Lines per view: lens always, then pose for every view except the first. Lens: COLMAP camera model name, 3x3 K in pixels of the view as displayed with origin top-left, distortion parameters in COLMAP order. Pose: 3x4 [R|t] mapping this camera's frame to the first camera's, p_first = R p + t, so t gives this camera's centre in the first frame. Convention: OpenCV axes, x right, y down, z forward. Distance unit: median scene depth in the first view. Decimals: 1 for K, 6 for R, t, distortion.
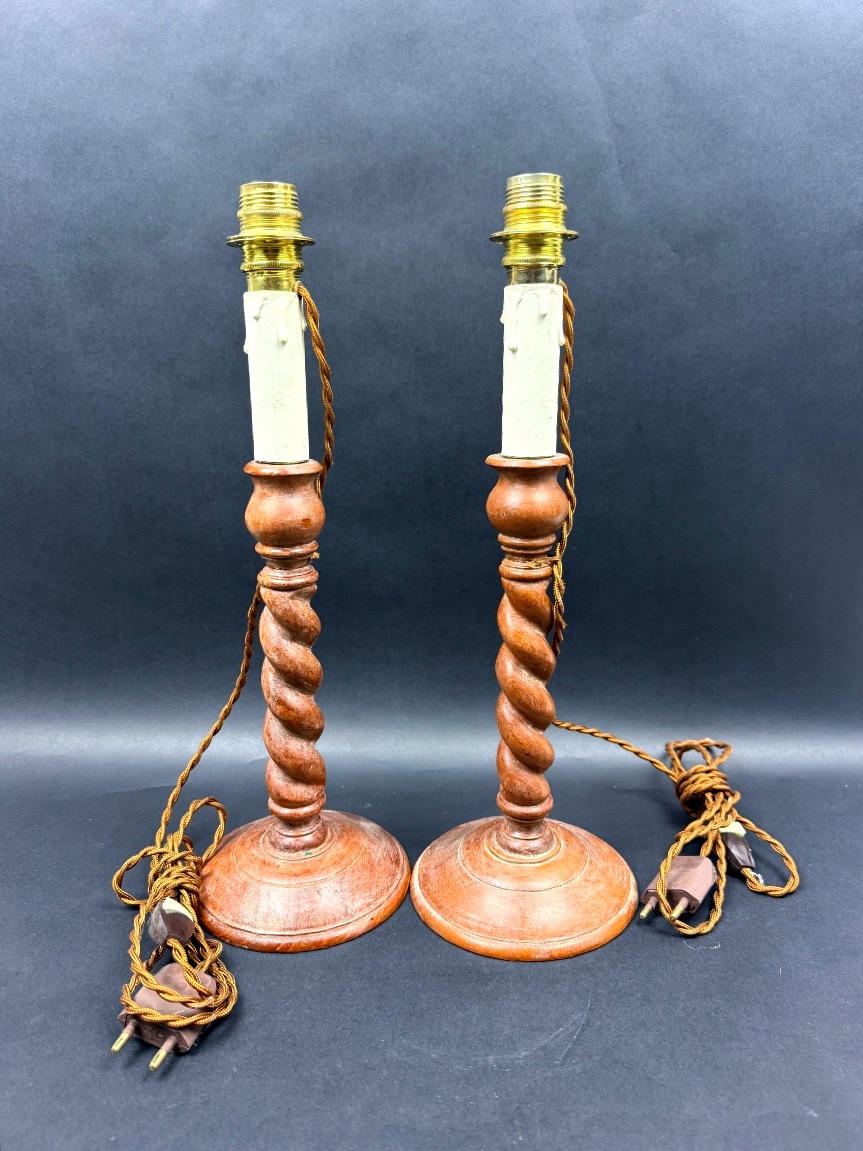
lens RADIAL K [[879.3, 0, 431.5], [0, 879.3, 575.5], [0, 0, 1]] dist [0.104320, -0.001915]
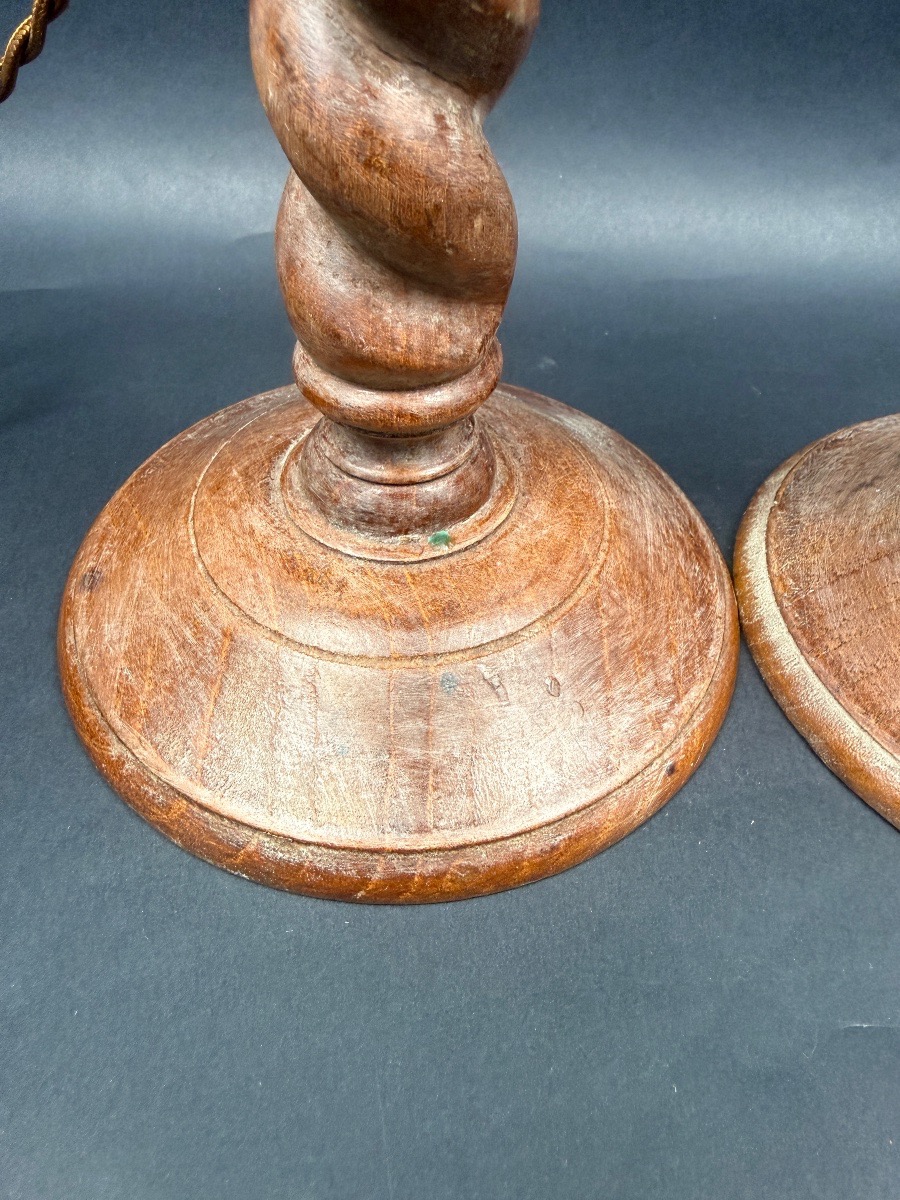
lens RADIAL K [[872.4, 0, 451.0], [0, 872.4, 537.5], [0, 0, 1]] dist [0.005504, 0.003551]
pose [[0.999290, 0.034790, 0.014466, -0.137560], [-0.037507, 0.882008, 0.469739, 0.176199], [0.003583, -0.469948, 0.882687, 0.740082]]
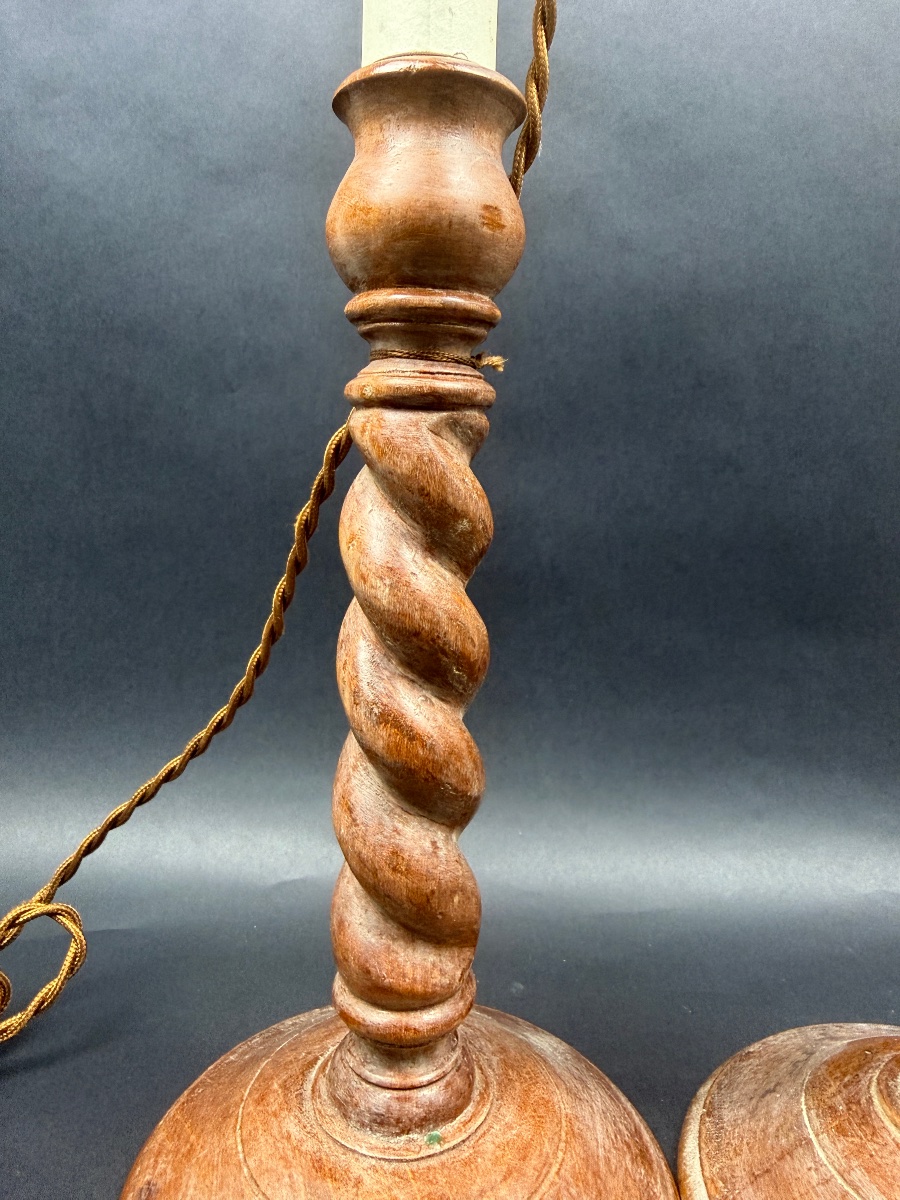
lens RADIAL K [[872.4, 0, 451.0], [0, 872.4, 537.5], [0, 0, 1]] dist [0.005504, 0.003551]
pose [[0.999547, 0.028760, 0.008901, -0.140301], [-0.026661, 0.982929, -0.182045, 0.126806], [-0.013985, 0.181725, 0.983250, 0.579583]]
